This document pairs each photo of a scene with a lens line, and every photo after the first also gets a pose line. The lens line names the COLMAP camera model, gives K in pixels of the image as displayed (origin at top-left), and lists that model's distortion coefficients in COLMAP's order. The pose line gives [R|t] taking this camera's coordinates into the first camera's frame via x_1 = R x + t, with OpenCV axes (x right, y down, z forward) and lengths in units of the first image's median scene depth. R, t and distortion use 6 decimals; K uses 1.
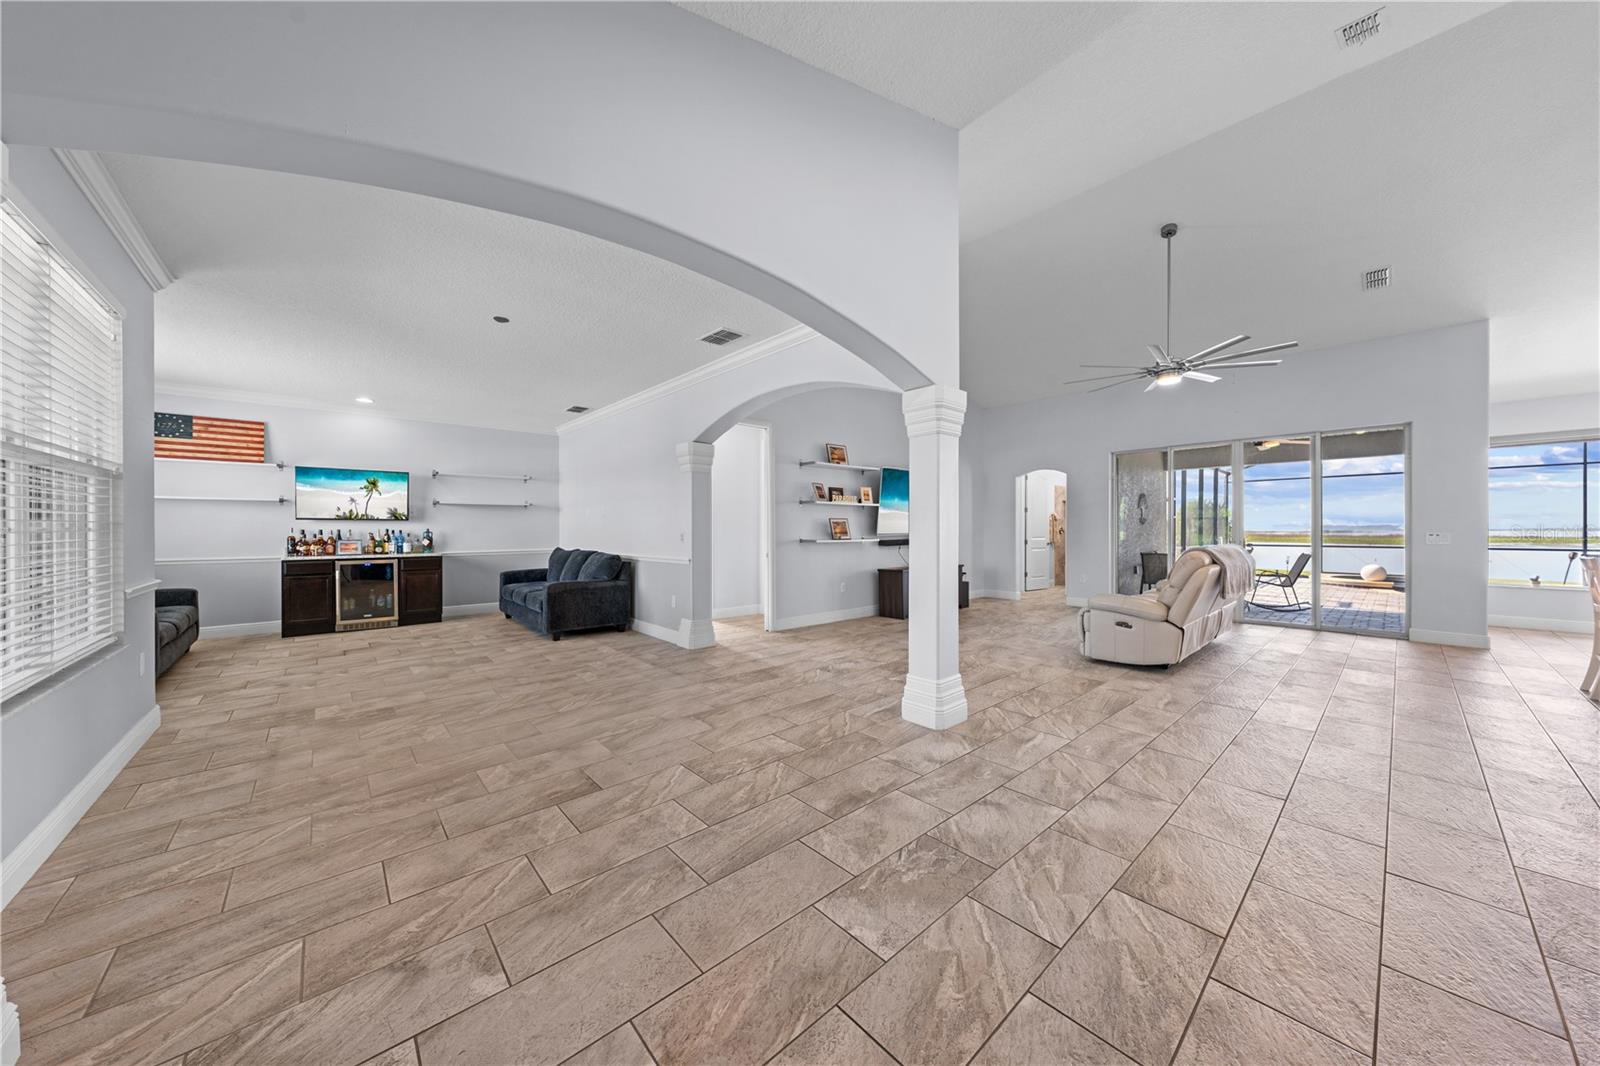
lens RADIAL K [[537.4, 0, 809.1], [0, 537.4, 538.1], [0, 0, 1]] dist [-0.003701, 0.000514]
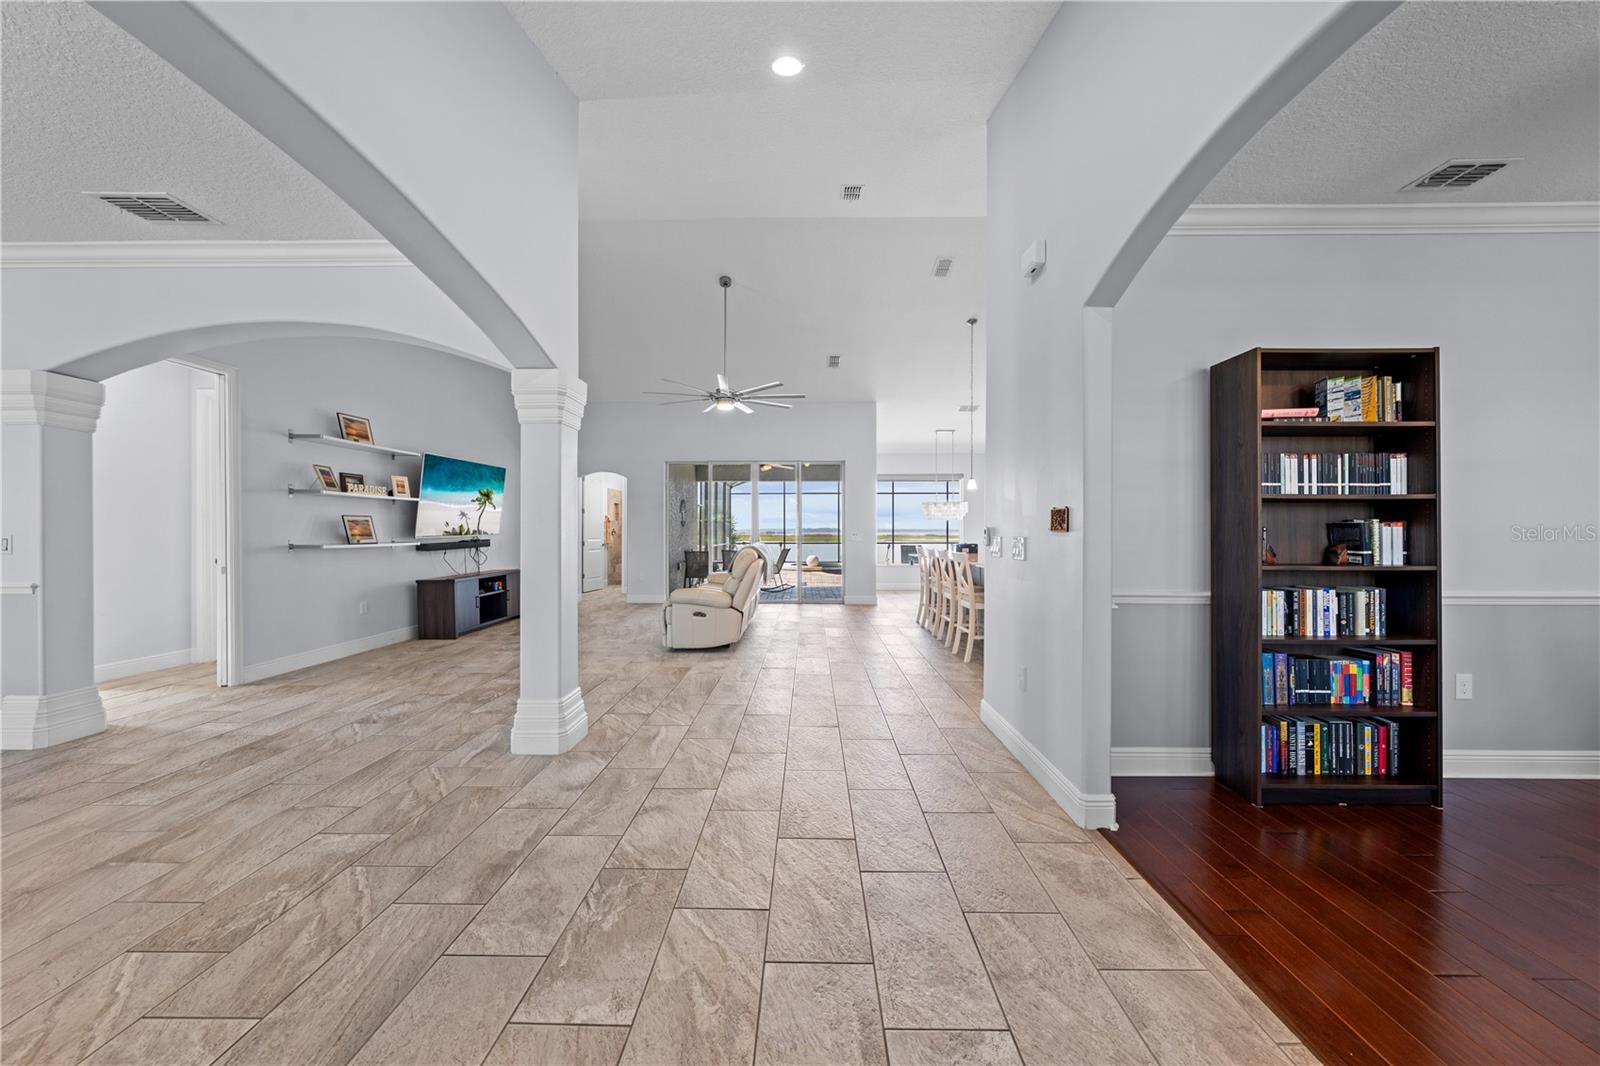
lens RADIAL K [[537.4, 0, 800.7], [0, 537.4, 535.8], [0, 0, 1]] dist [-0.003701, 0.000514]
pose [[0.682101, -0.005725, 0.731235, -0.159845], [0.010792, 0.999939, -0.002239, -0.000503], [-0.731178, 0.009418, 0.682121, 0.104596]]
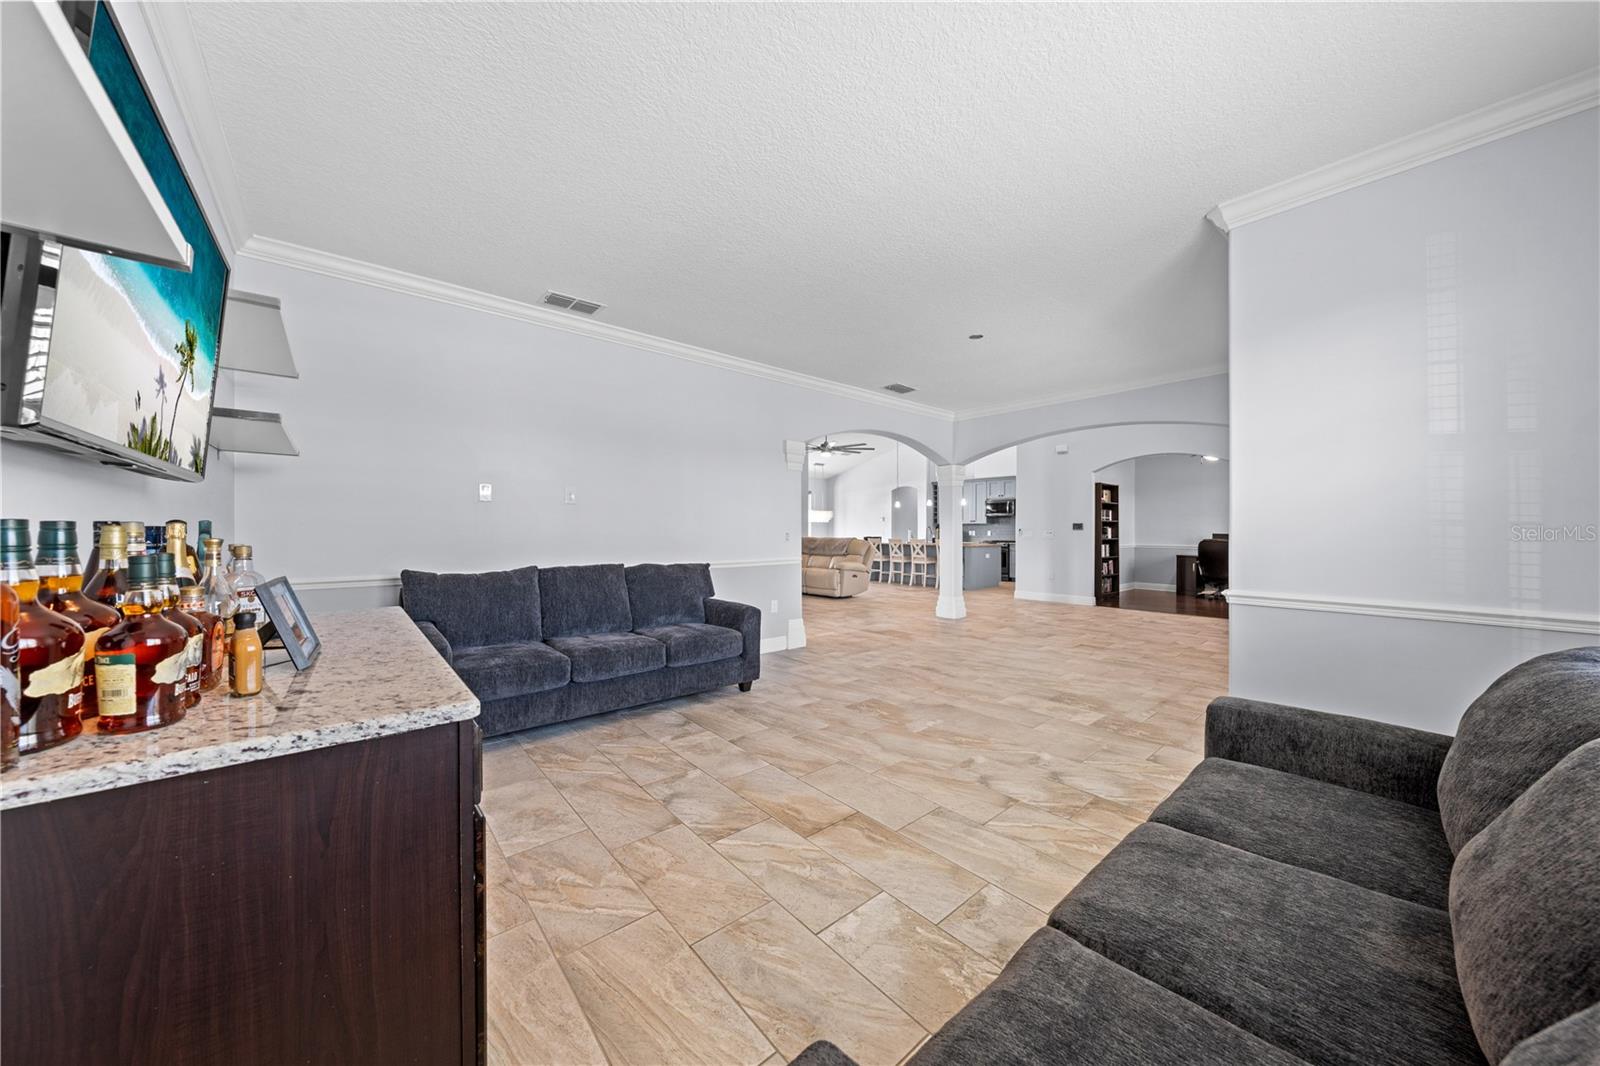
lens RADIAL K [[537.4, 0, 811.0], [0, 537.4, 527.8], [0, 0, 1]] dist [-0.003701, 0.000514]
pose [[0.028750, 0.001993, 0.999585, -0.958708], [0.013489, 0.999906, -0.002381, -0.010506], [-0.999496, 0.013552, 0.028721, 0.746779]]
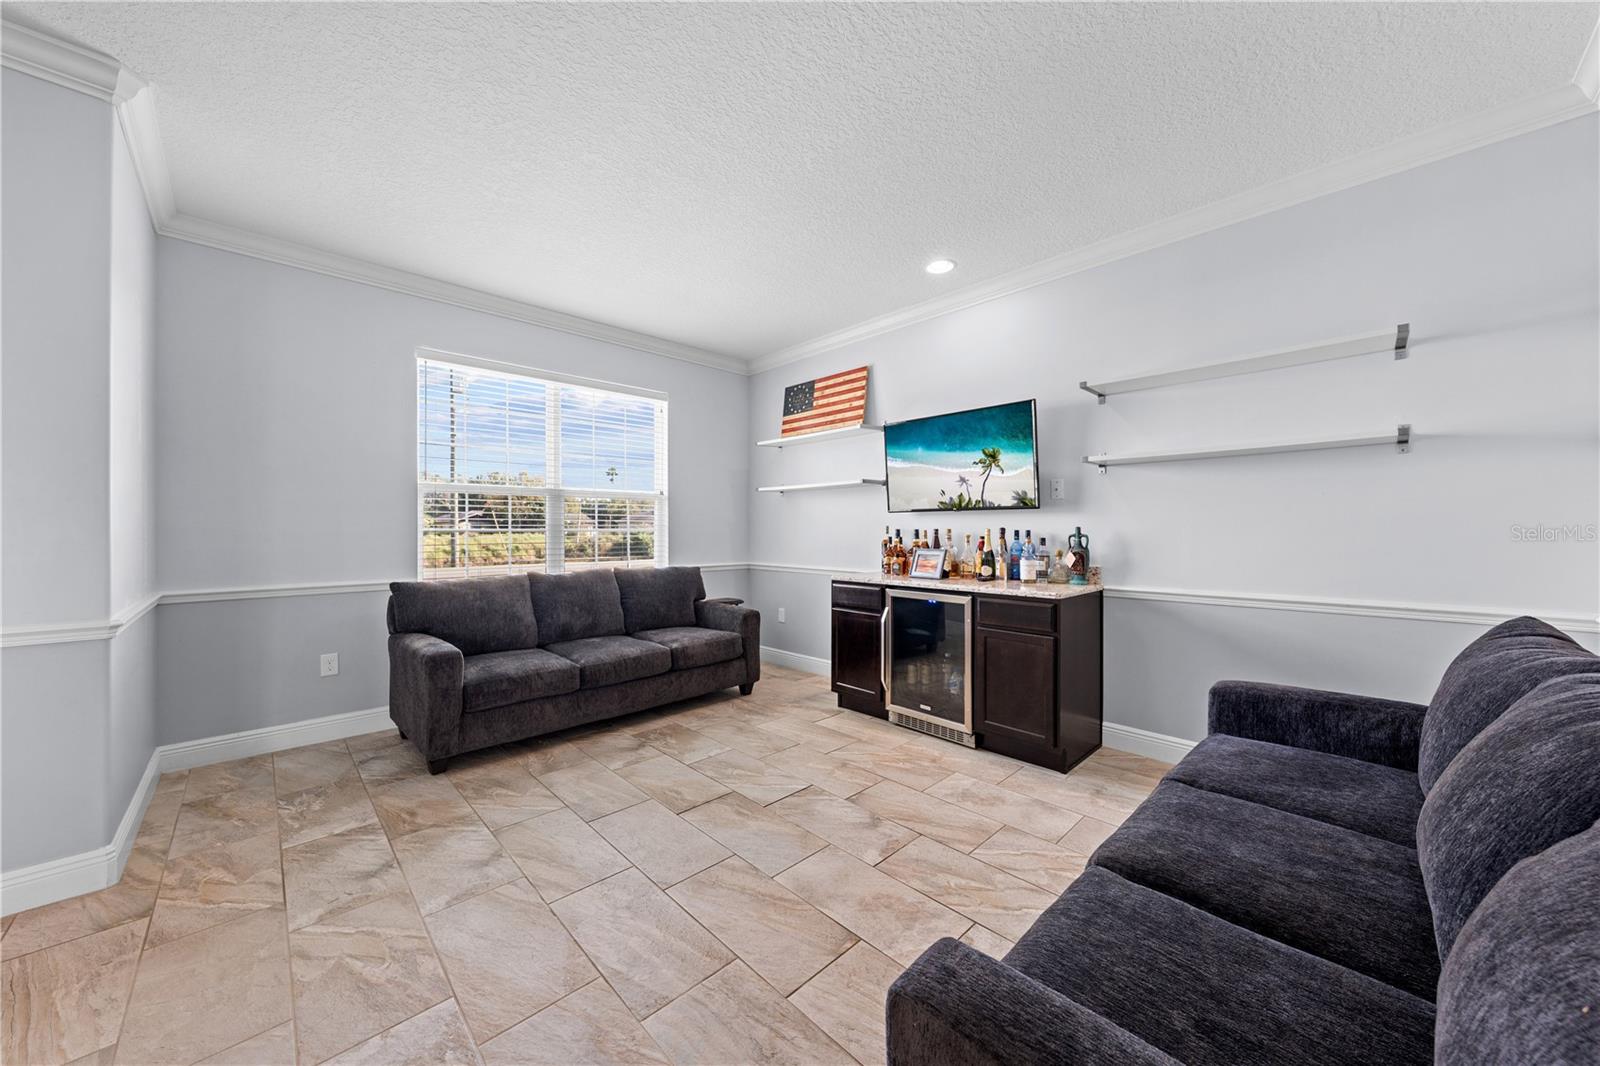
lens RADIAL K [[552.5, 0, 816.8], [0, 552.5, 526.1], [0, 0, 1]] dist [-0.003041, -0.000221]
pose [[0.029880, -0.003229, -0.999548, -0.297838], [-0.015533, 0.999873, -0.003694, -0.013544], [0.999433, 0.015636, 0.029826, 0.800698]]
